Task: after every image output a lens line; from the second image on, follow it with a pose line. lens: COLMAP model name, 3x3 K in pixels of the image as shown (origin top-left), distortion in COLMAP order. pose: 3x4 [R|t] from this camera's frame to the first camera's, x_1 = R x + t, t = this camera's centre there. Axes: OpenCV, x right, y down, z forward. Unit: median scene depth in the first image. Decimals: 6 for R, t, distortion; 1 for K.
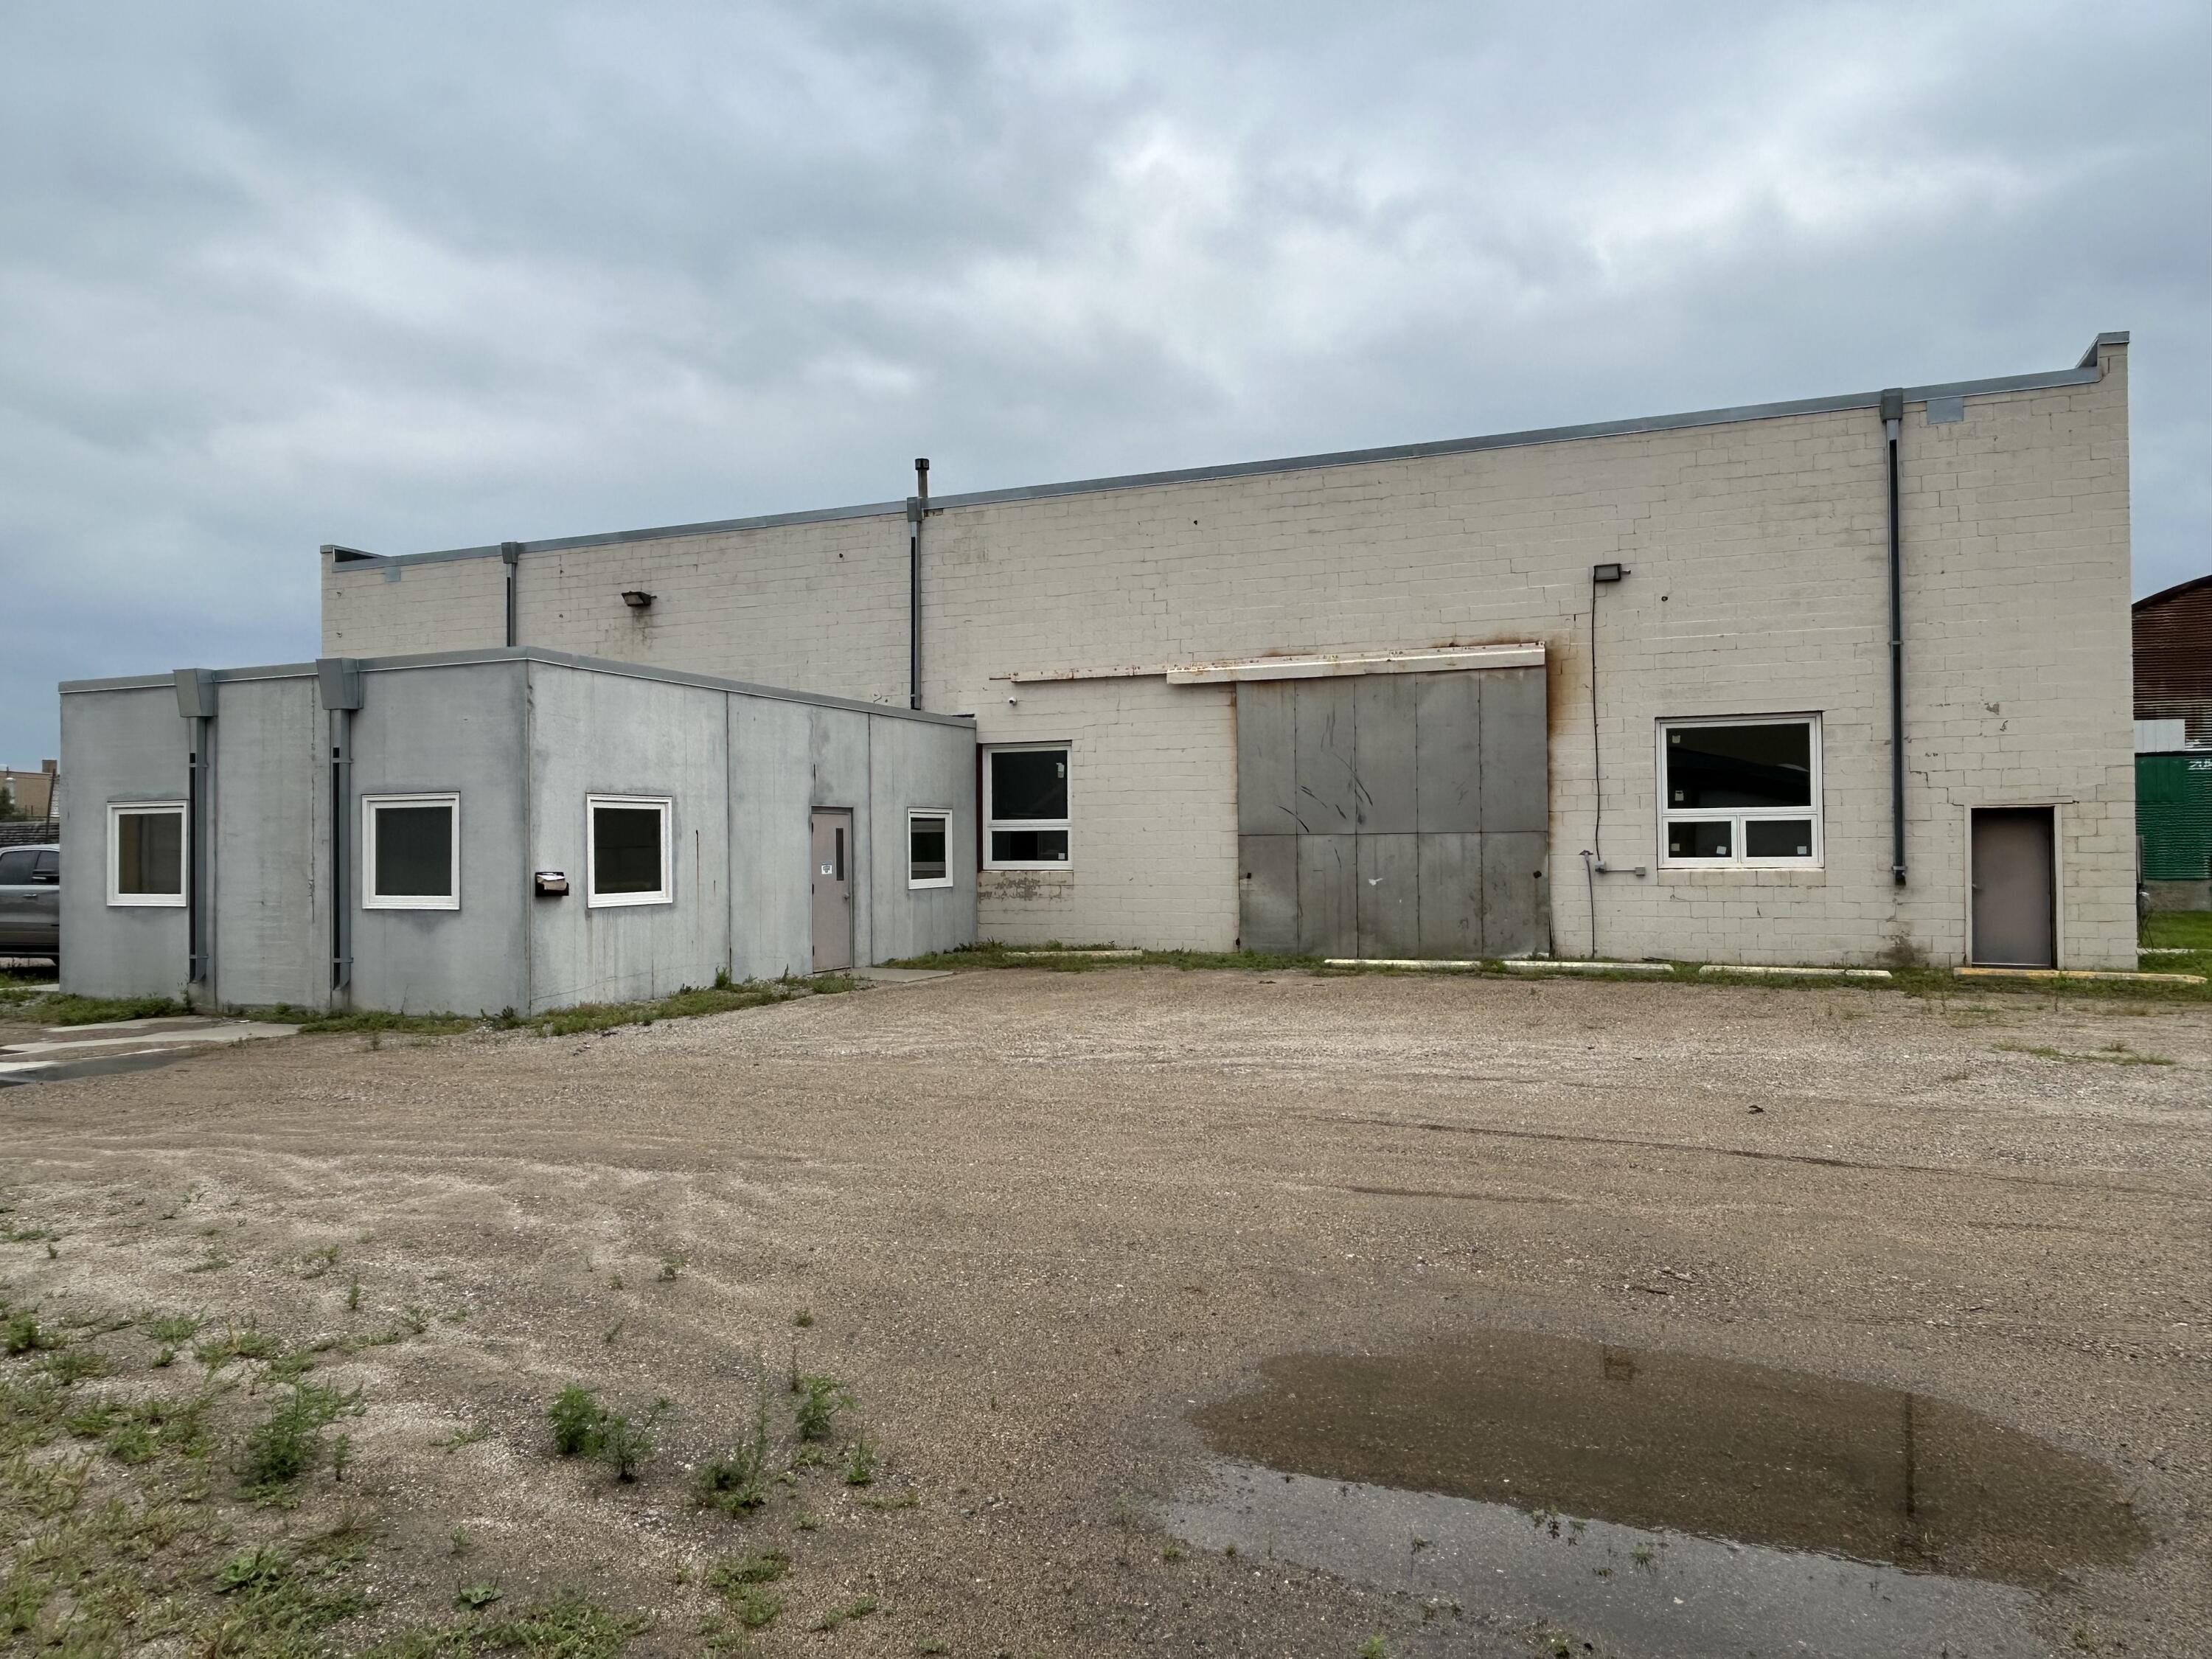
lens RADIAL K [[1473.8, 0, 1099.5], [0, 1473.8, 827.2], [0, 0, 1]] dist [-0.004054, -0.013186]
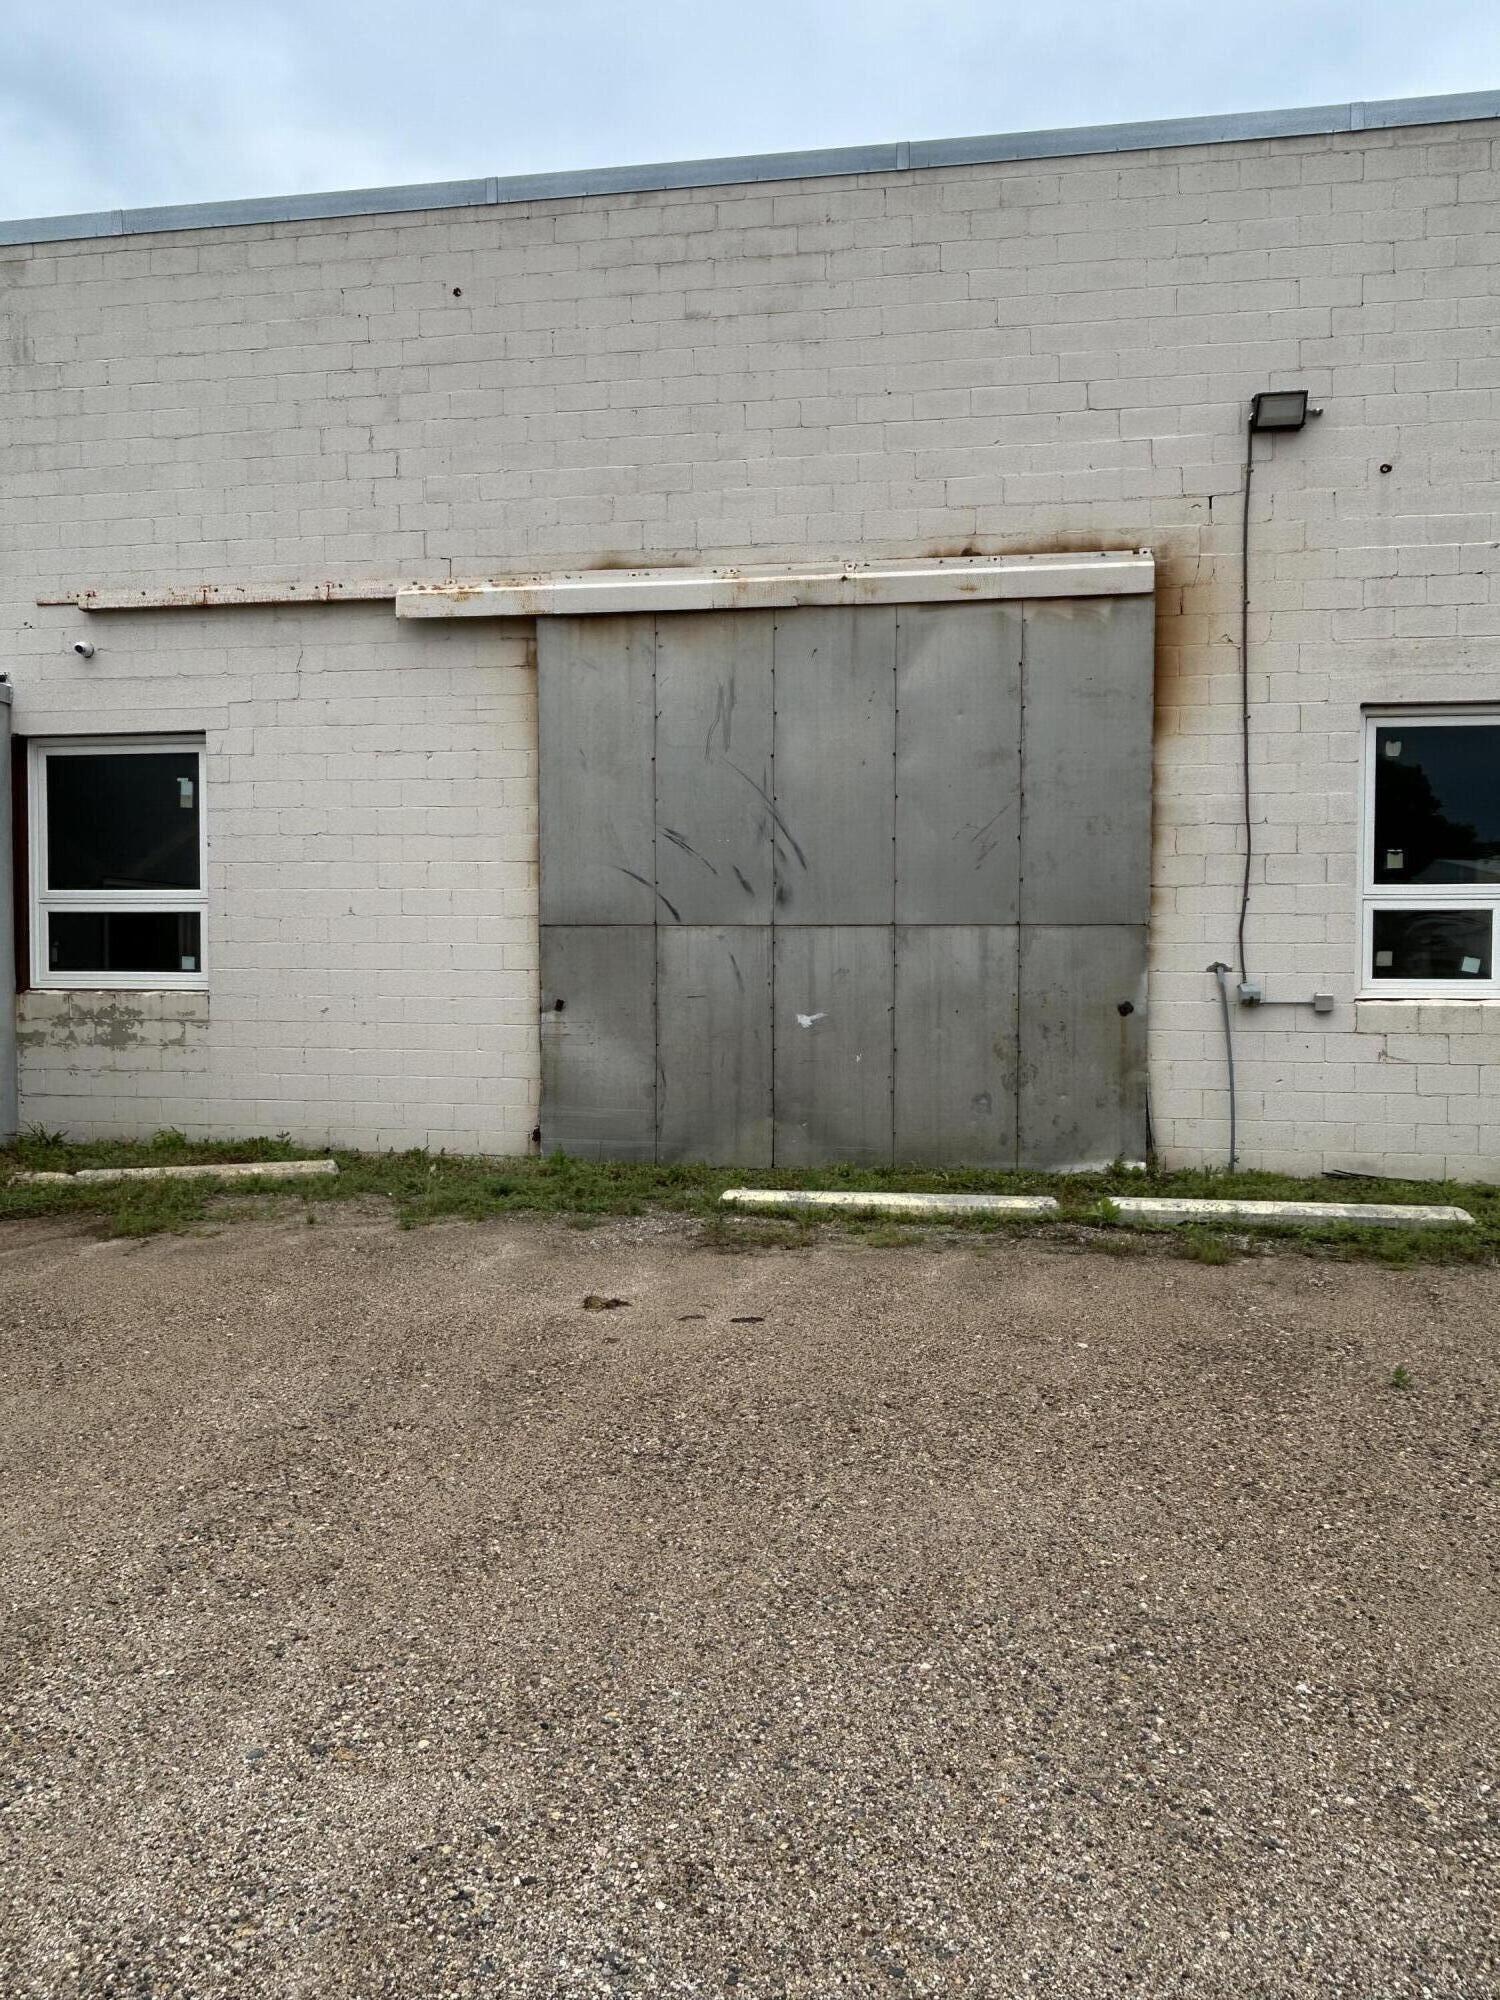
lens RADIAL K [[1332.5, 0, 741.3], [0, 1332.5, 1004.4], [0, 0, 1]] dist [-0.004054, -0.013186]
pose [[0.971342, 0.002312, 0.237676, 0.055755], [-0.014457, 0.998676, 0.049368, 0.009419], [-0.237247, -0.051390, 0.970089, 0.564771]]
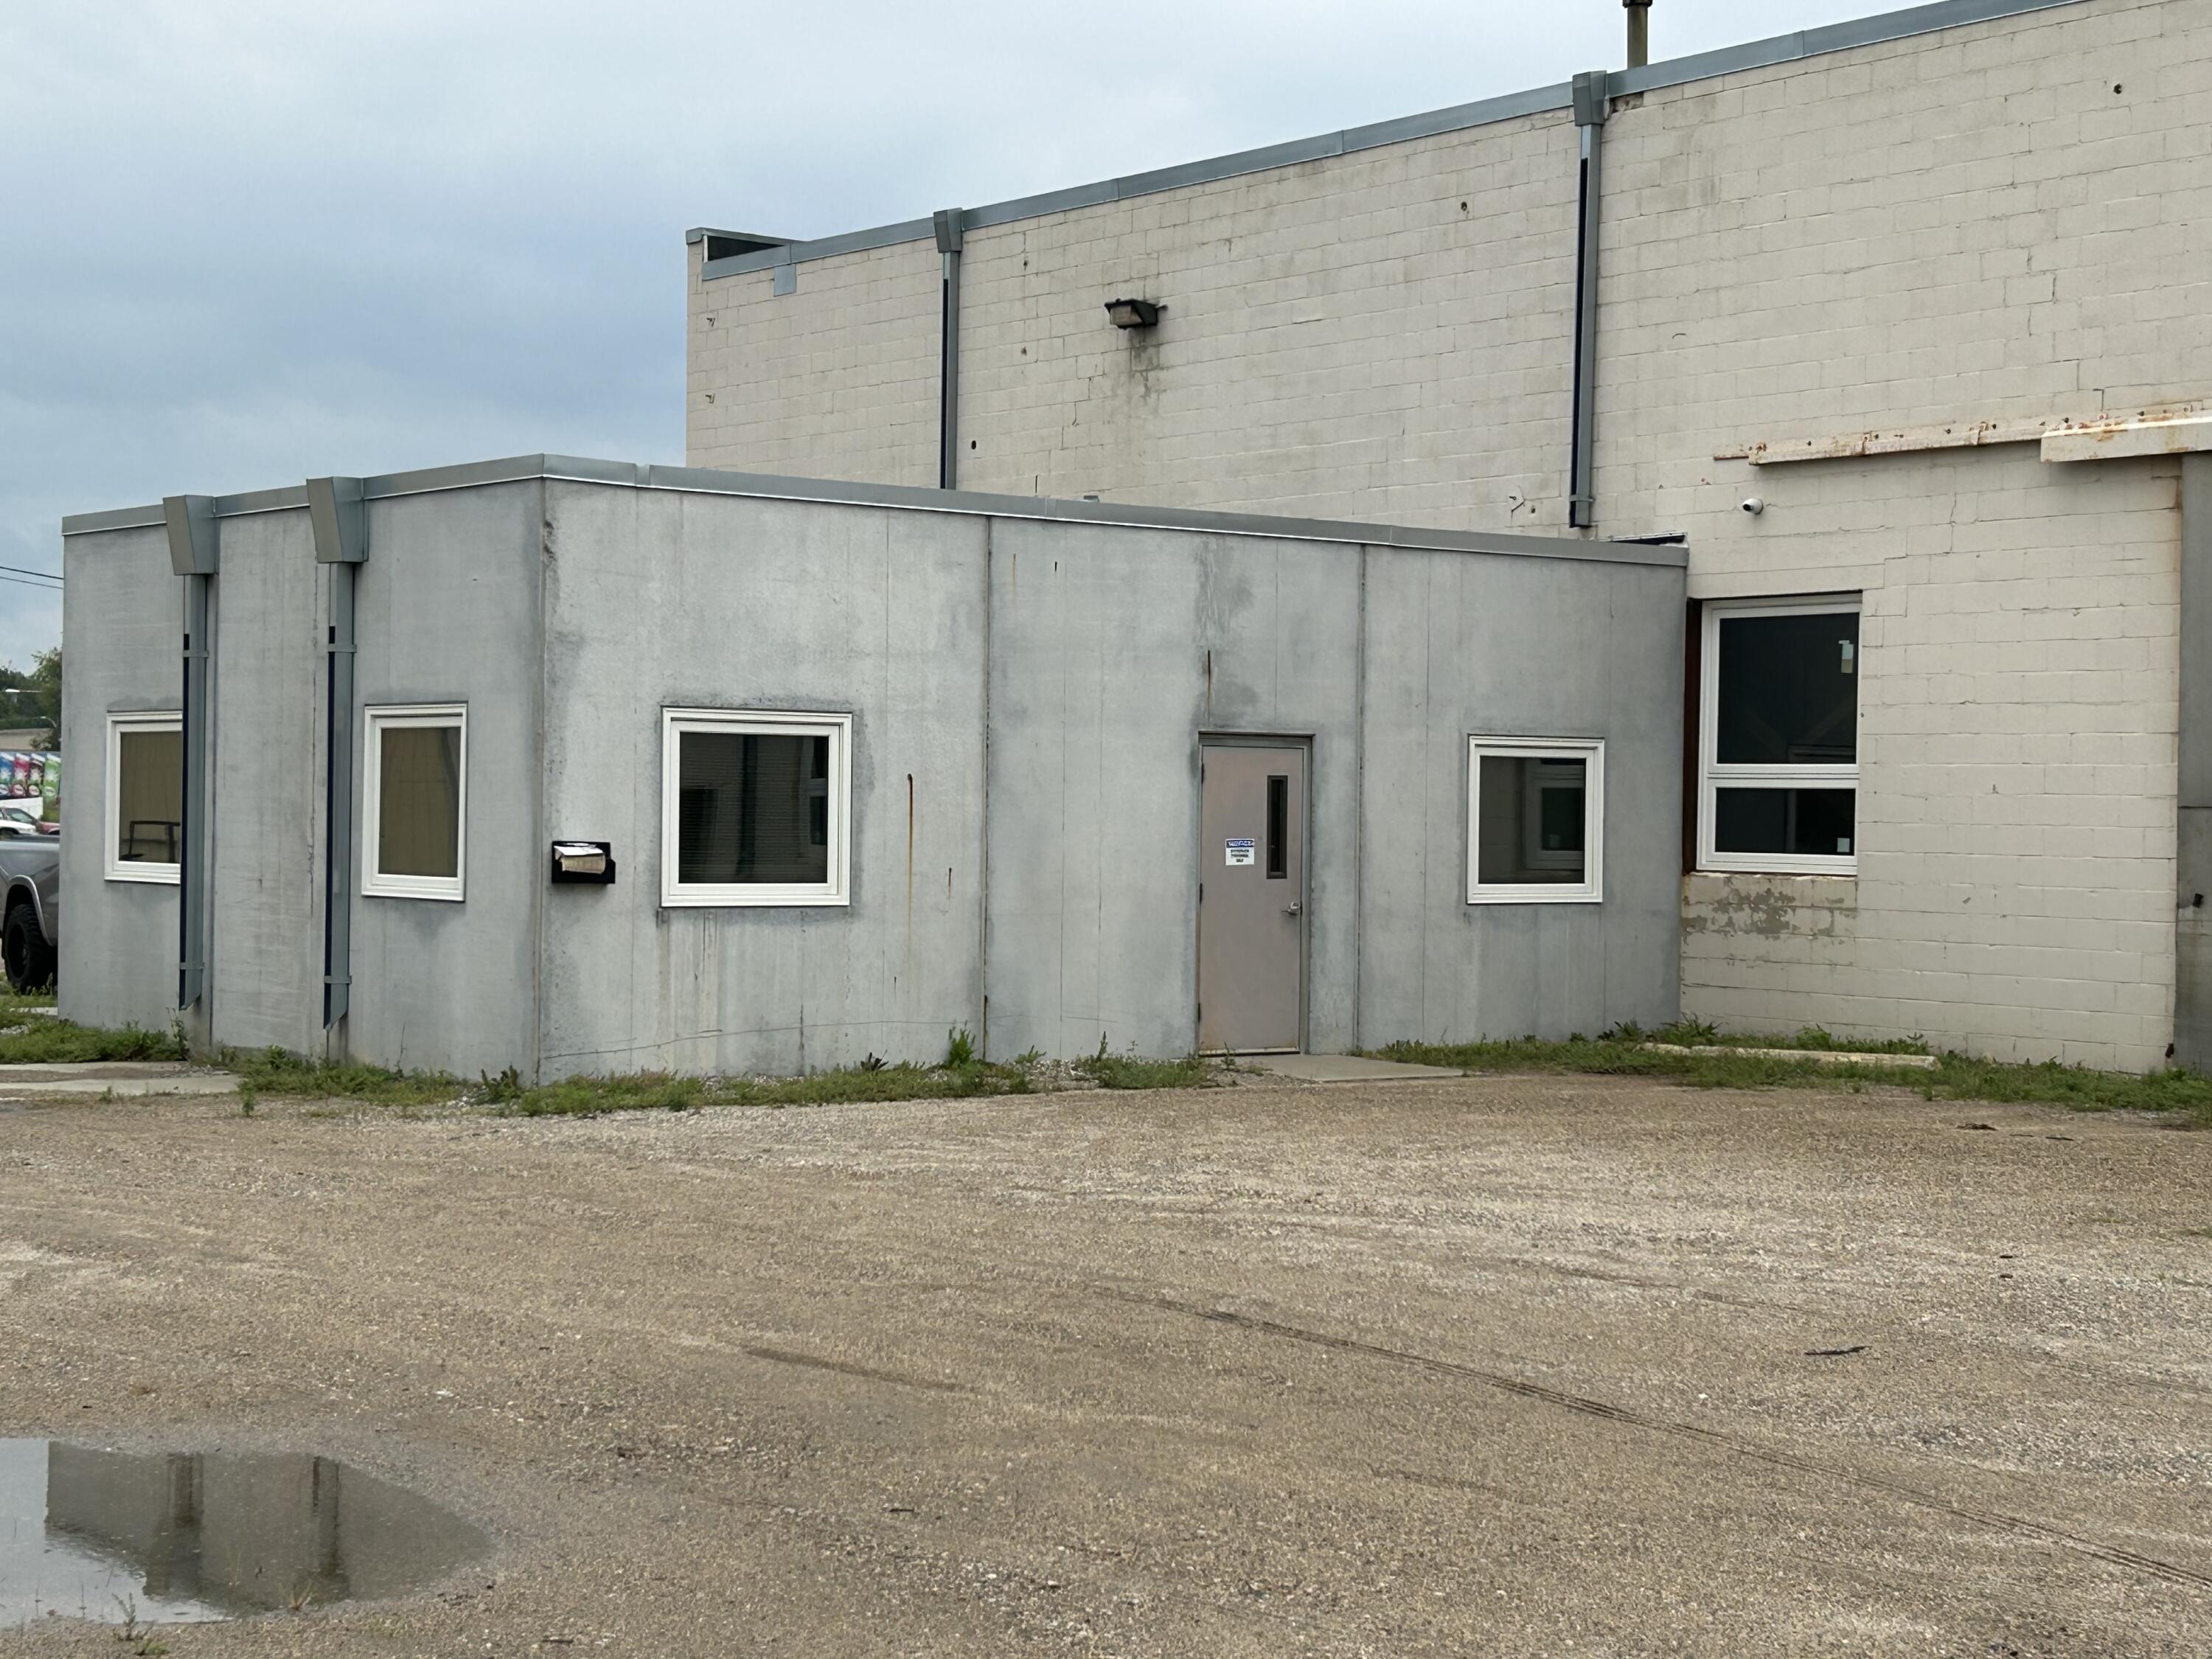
lens RADIAL K [[3655.6, 0, 1107.5], [0, 3655.6, 838.8], [0, 0, 1]] dist [0.114594, 0.000000]
pose [[0.864376, 0.025550, -0.502197, 0.385867], [-0.016214, 0.999605, 0.022950, -0.005231], [0.502585, -0.011695, 0.864449, -0.107815]]
